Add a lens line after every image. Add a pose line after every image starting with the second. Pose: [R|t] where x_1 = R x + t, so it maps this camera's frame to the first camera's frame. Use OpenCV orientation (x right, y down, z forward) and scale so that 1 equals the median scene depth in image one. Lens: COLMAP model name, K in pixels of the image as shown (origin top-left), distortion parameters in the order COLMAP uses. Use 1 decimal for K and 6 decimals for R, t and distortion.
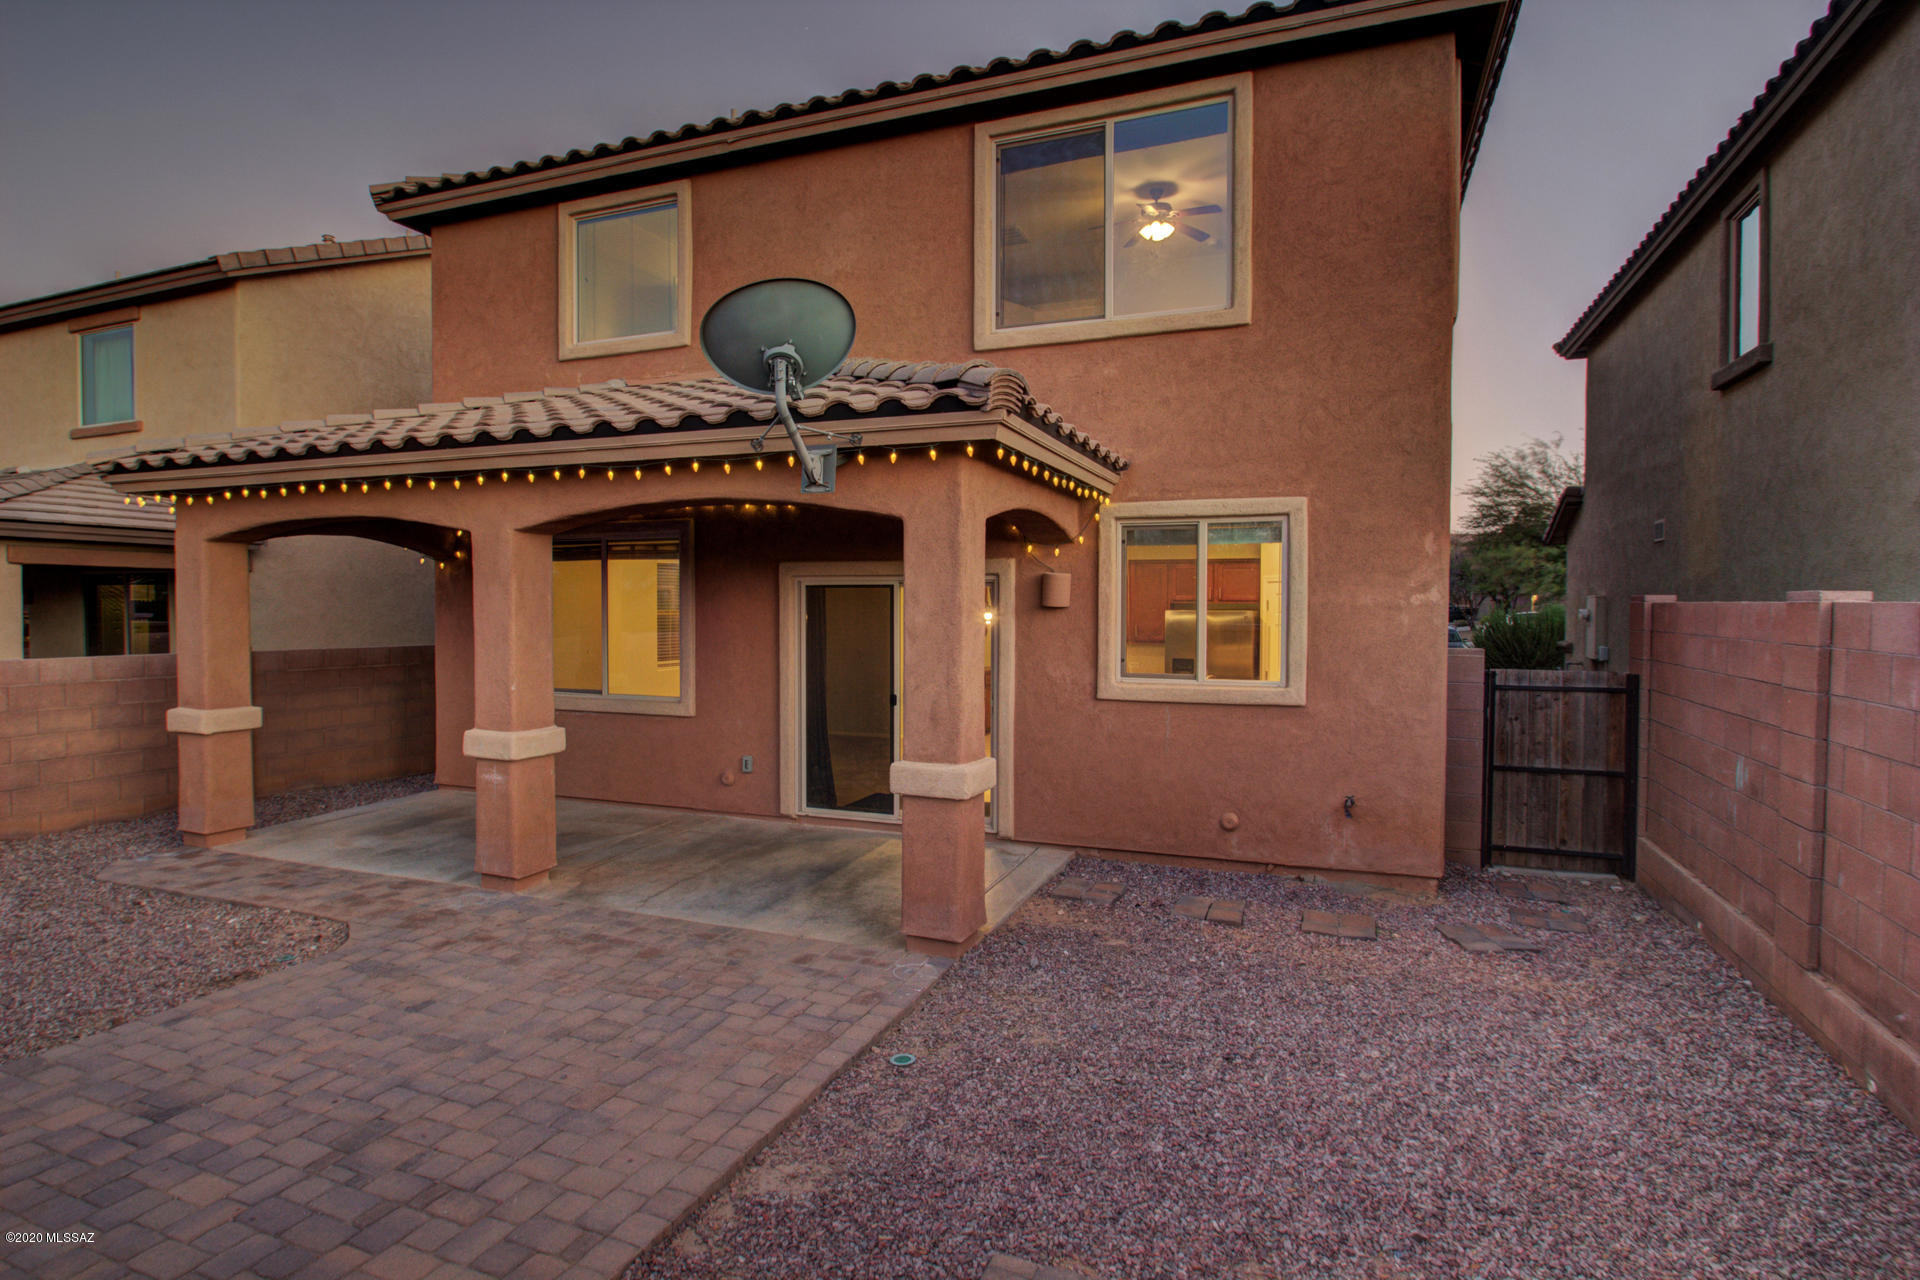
lens RADIAL K [[1013.3, 0, 960.0], [0, 1013.3, 640.0], [0, 0, 1]] dist [-0.017837, -0.001372]
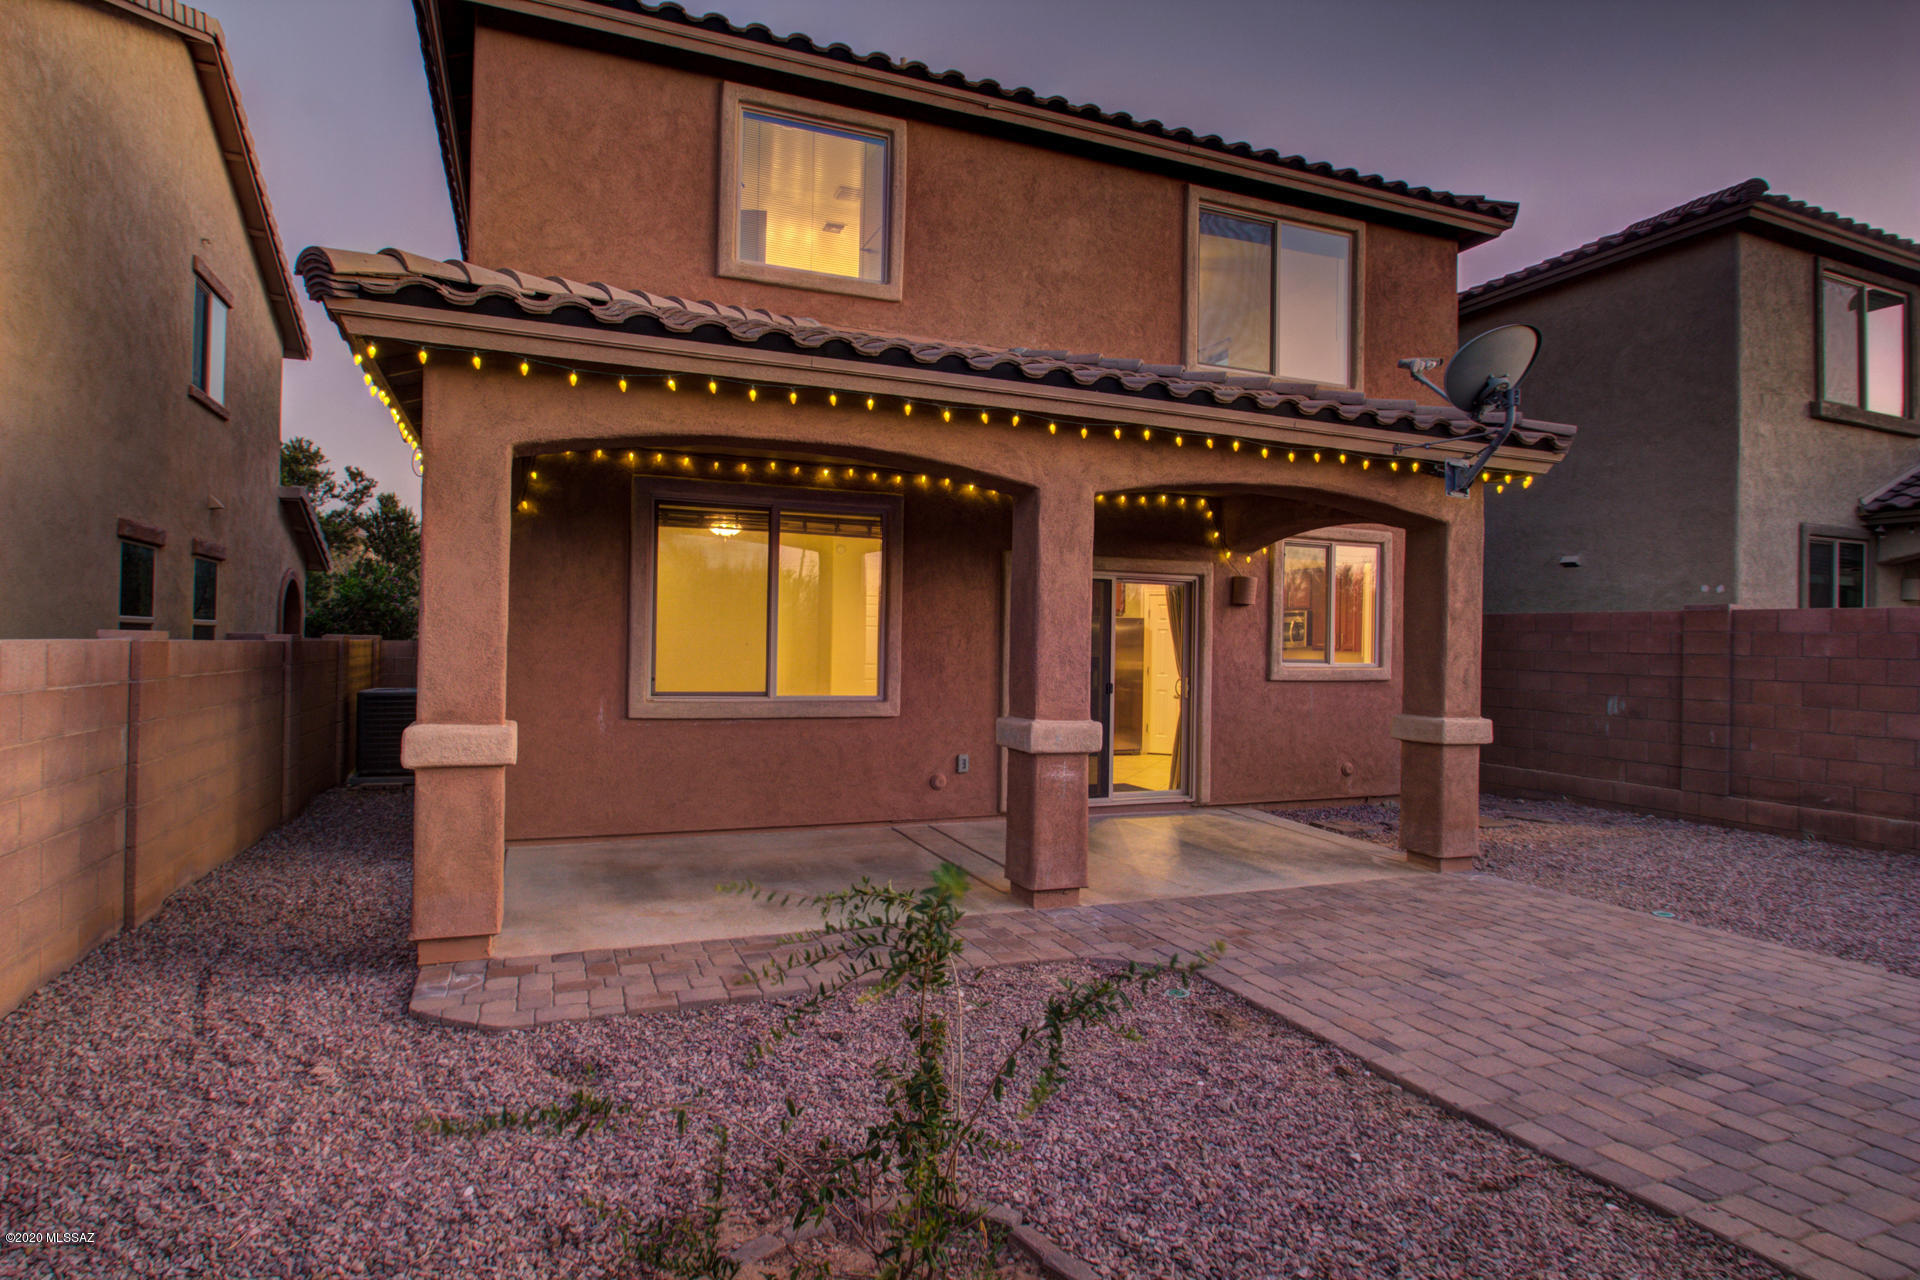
lens RADIAL K [[995.1, 0, 960.0], [0, 995.1, 640.0], [0, 0, 1]] dist [-0.018298, -0.000268]
pose [[0.722622, 0.011702, 0.691145, -1.014641], [0.007836, 0.999654, -0.025119, 0.037875], [-0.691199, 0.023567, 0.722280, 0.403150]]
